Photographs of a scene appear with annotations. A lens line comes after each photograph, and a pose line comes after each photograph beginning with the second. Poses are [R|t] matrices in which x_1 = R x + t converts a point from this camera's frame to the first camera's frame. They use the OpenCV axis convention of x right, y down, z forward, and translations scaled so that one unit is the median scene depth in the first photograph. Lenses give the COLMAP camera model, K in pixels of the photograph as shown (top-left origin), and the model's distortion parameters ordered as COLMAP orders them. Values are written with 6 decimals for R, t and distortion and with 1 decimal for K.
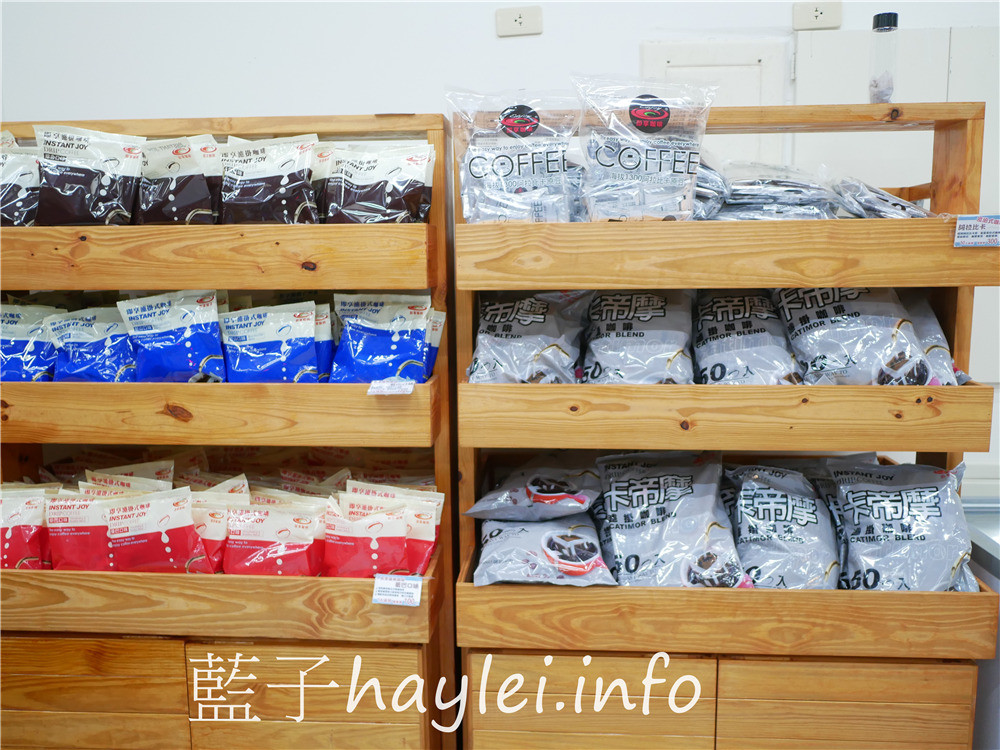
lens RADIAL K [[861.3, 0, 500.0], [0, 861.3, 375.0], [0, 0, 1]] dist [-0.029000, 0.015276]
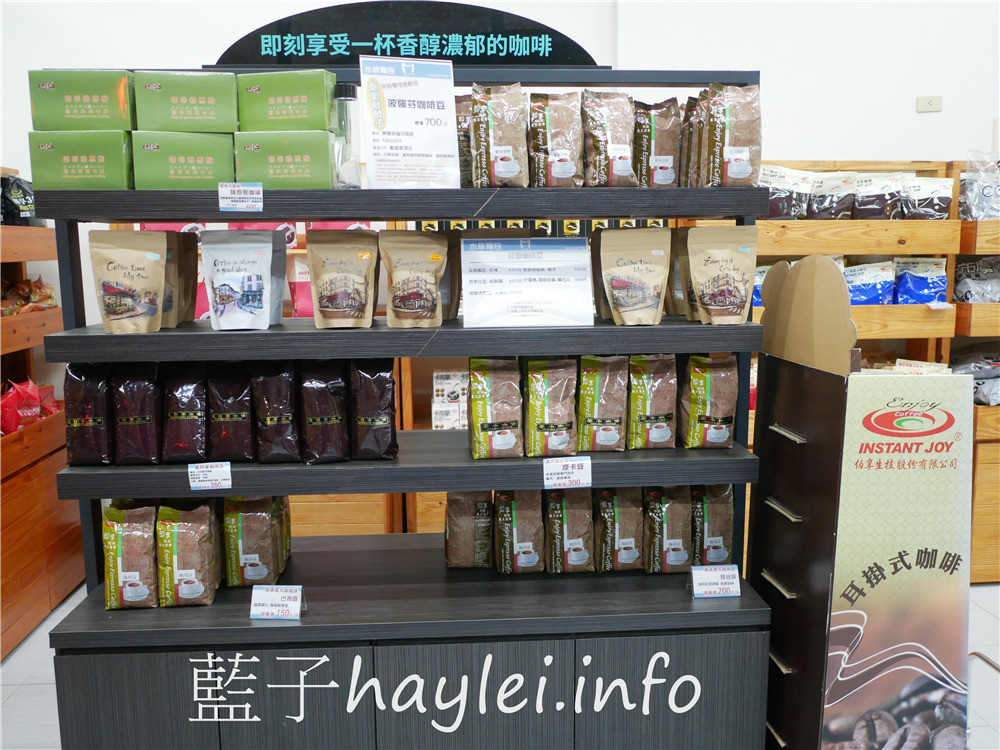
lens RADIAL K [[861.3, 0, 500.0], [0, 861.3, 375.0], [0, 0, 1]] dist [-0.029000, 0.015276]
pose [[0.988830, -0.026070, 0.146747, -1.361848], [0.024855, 0.999640, 0.010105, 0.123827], [-0.146958, -0.006344, 0.989122, -0.730888]]
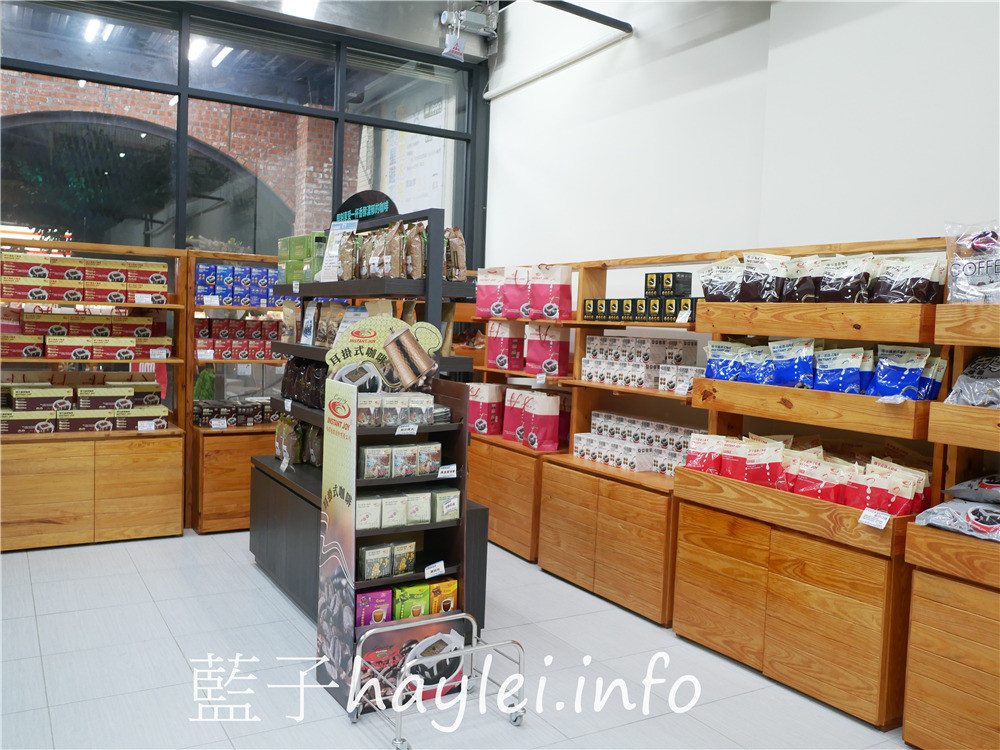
lens RADIAL K [[861.3, 0, 500.0], [0, 861.3, 375.0], [0, 0, 1]] dist [-0.029000, 0.015276]
pose [[0.575264, 0.078266, -0.814215, 0.782952], [-0.154260, 0.987931, -0.014024, 0.106863], [0.803290, 0.133668, 0.580394, -0.586240]]
